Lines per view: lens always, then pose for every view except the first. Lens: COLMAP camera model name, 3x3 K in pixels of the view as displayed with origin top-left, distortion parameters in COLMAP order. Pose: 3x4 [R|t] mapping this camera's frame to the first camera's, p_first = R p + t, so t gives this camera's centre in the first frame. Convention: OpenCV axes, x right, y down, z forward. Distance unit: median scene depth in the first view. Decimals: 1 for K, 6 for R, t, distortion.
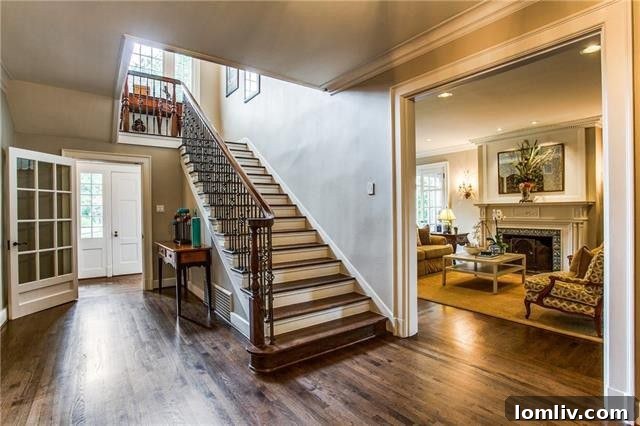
lens RADIAL K [[325.8, 0, 320.0], [0, 325.8, 213.0], [0, 0, 1]] dist [-0.069571, 0.038762]
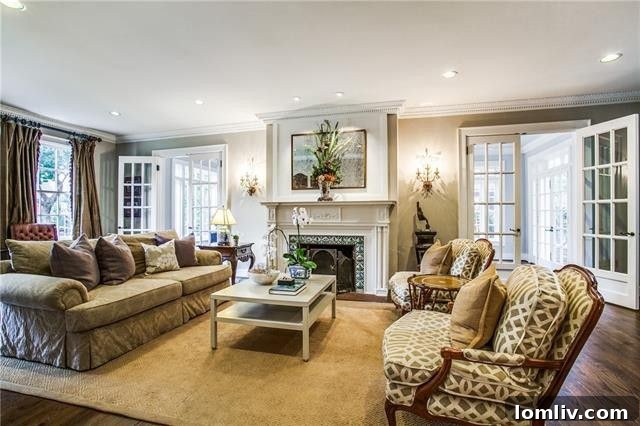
lens RADIAL K [[315.6, 0, 320.0], [0, 315.6, 213.0], [0, 0, 1]] dist [-0.041594, 0.001539]
pose [[0.792445, 0.012923, 0.609806, 0.177740], [-0.002433, 0.999835, -0.018027, 0.009251], [-0.609938, 0.012802, 0.792346, 0.415475]]
